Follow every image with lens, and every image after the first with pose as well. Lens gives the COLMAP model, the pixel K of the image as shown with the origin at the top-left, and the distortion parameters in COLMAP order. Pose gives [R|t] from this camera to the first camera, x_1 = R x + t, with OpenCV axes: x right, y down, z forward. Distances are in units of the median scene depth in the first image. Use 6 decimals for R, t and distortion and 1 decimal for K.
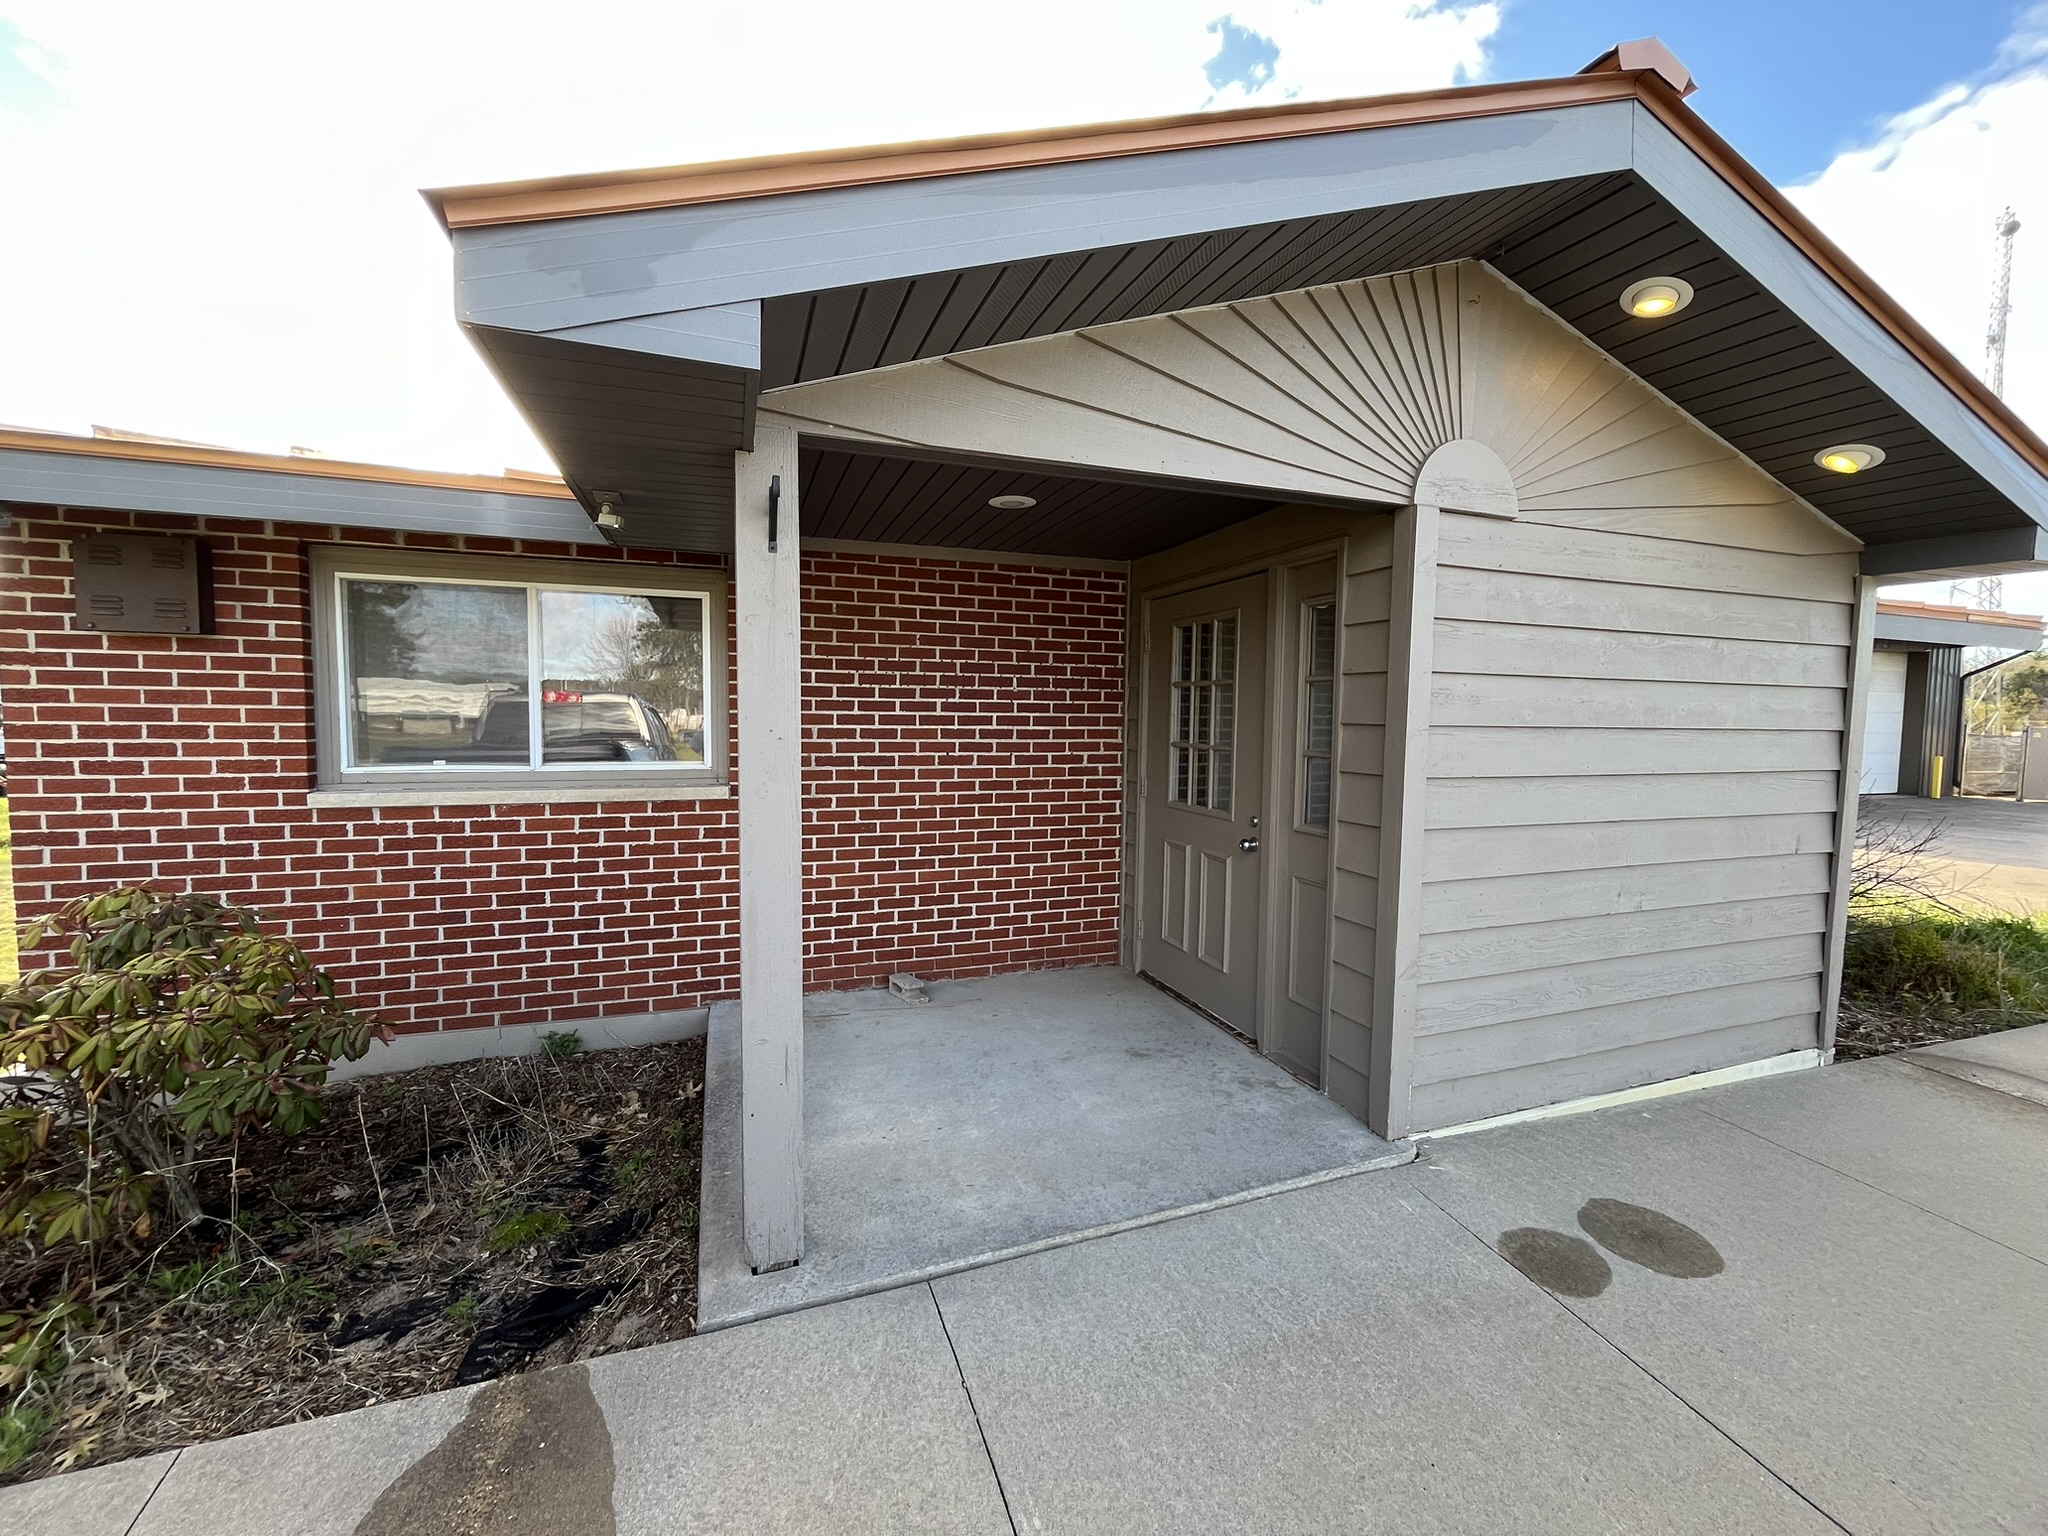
lens RADIAL K [[832.1, 0, 1024.0], [0, 832.1, 768.0], [0, 0, 1]] dist [-0.000866, -0.000163]
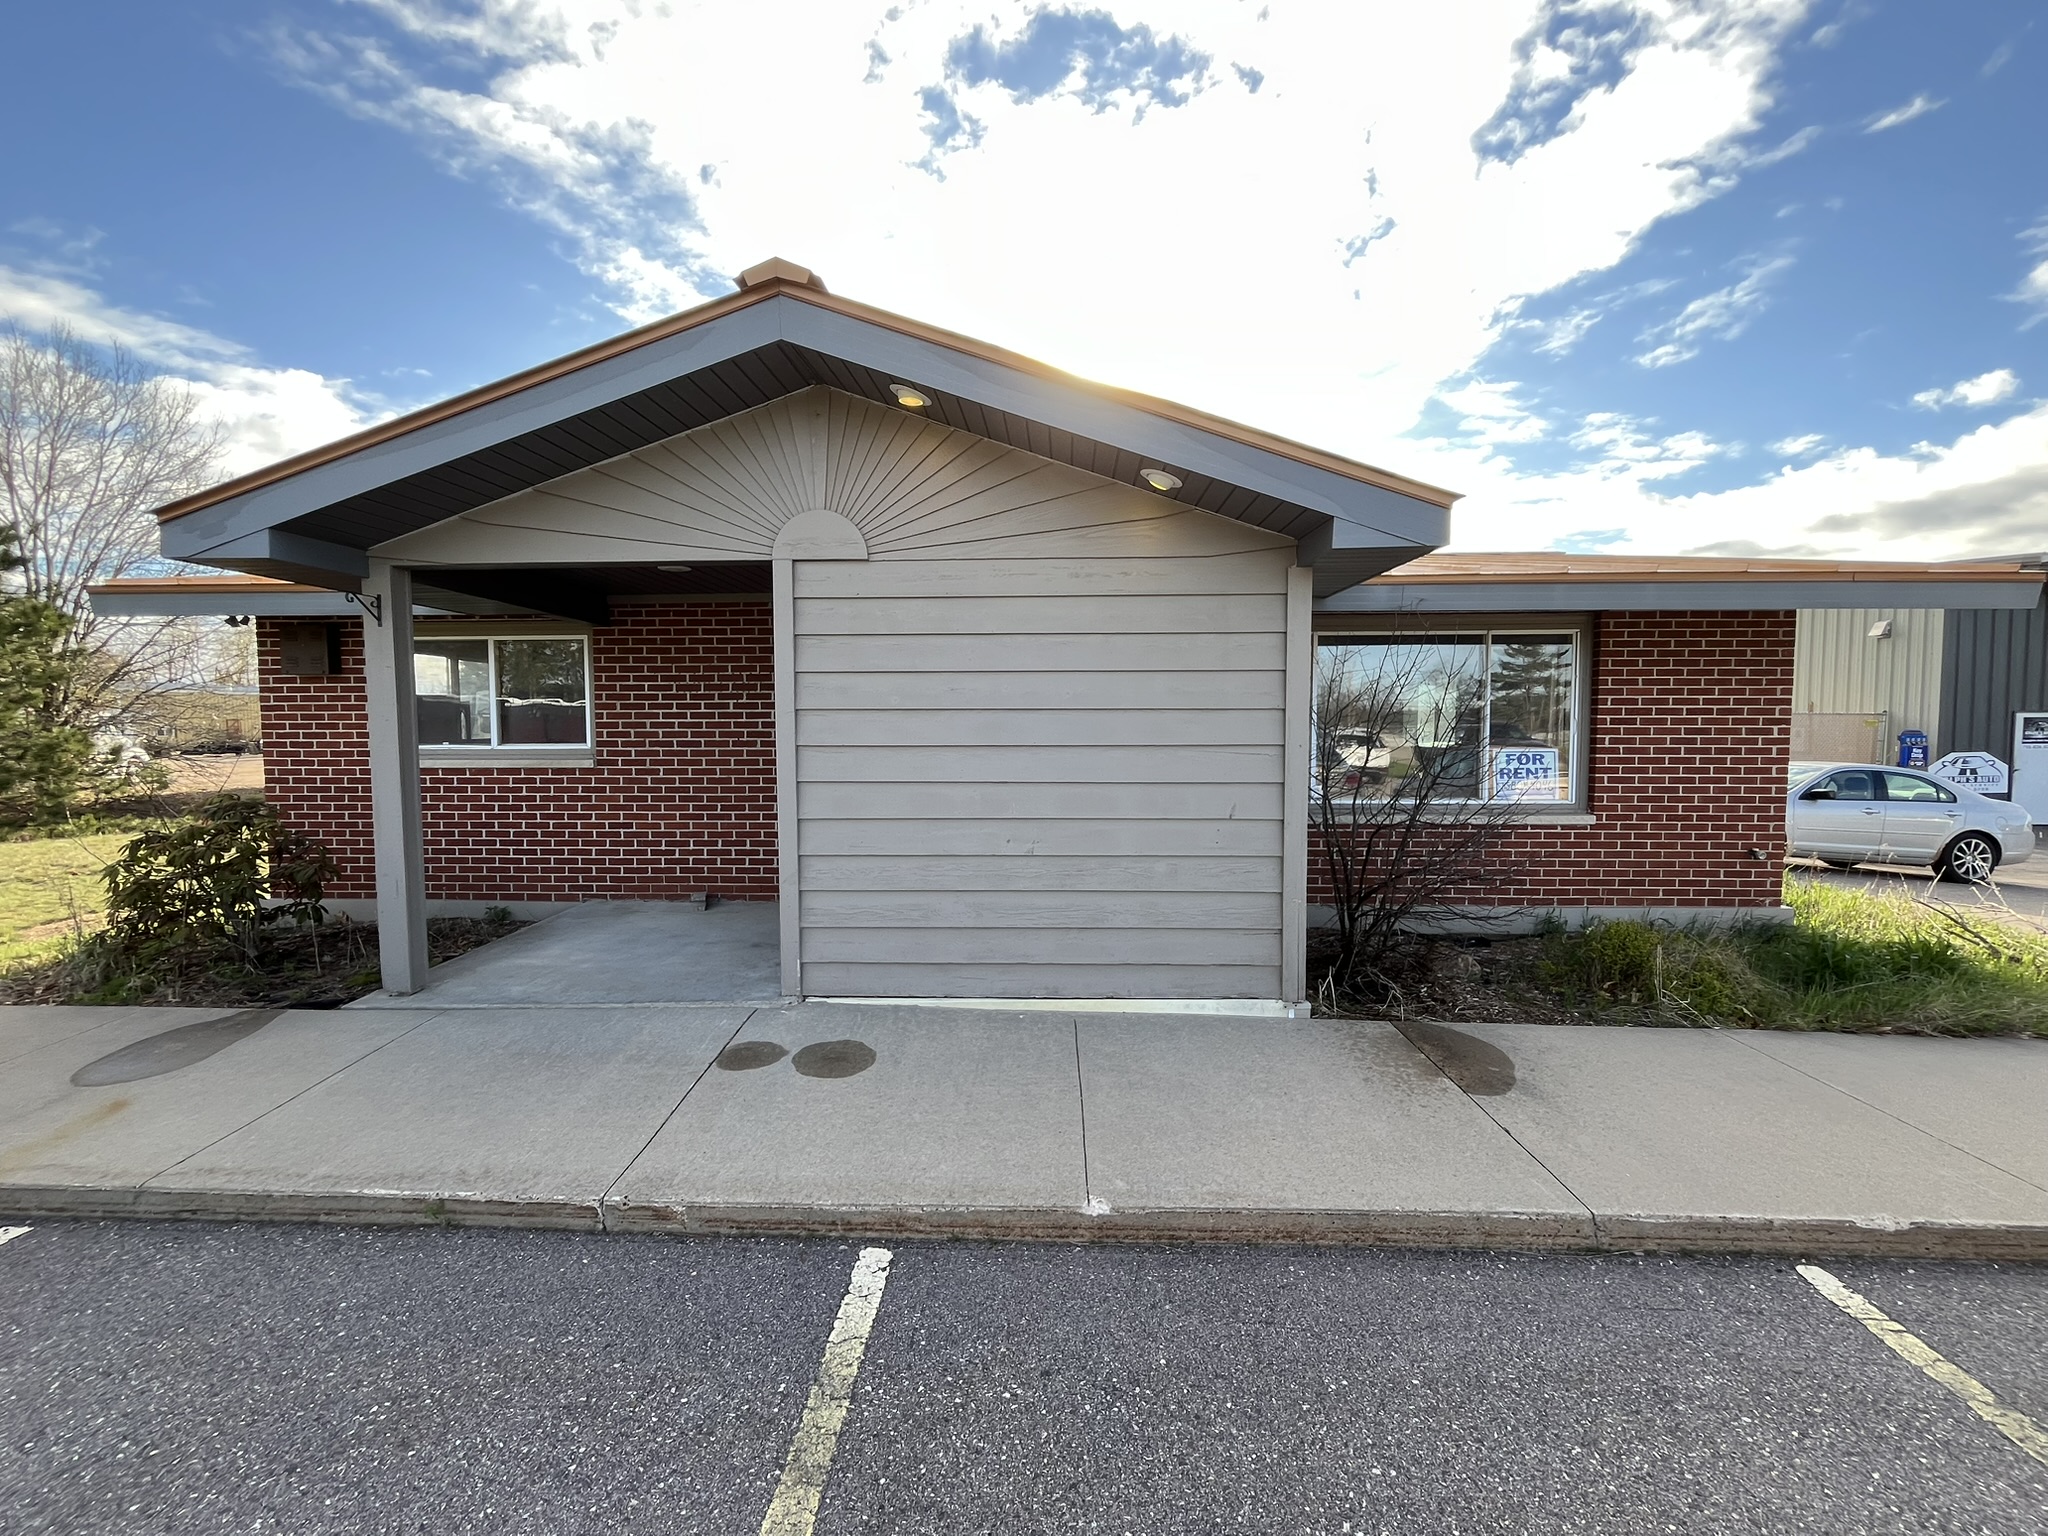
lens RADIAL K [[832.1, 0, 1024.0], [0, 832.1, 768.0], [0, 0, 1]] dist [-0.000866, -0.000163]
pose [[0.927166, 0.007842, -0.374569, 1.047777], [-0.011405, 0.999908, -0.007296, 0.043309], [0.374478, 0.011037, 0.927170, -0.147631]]
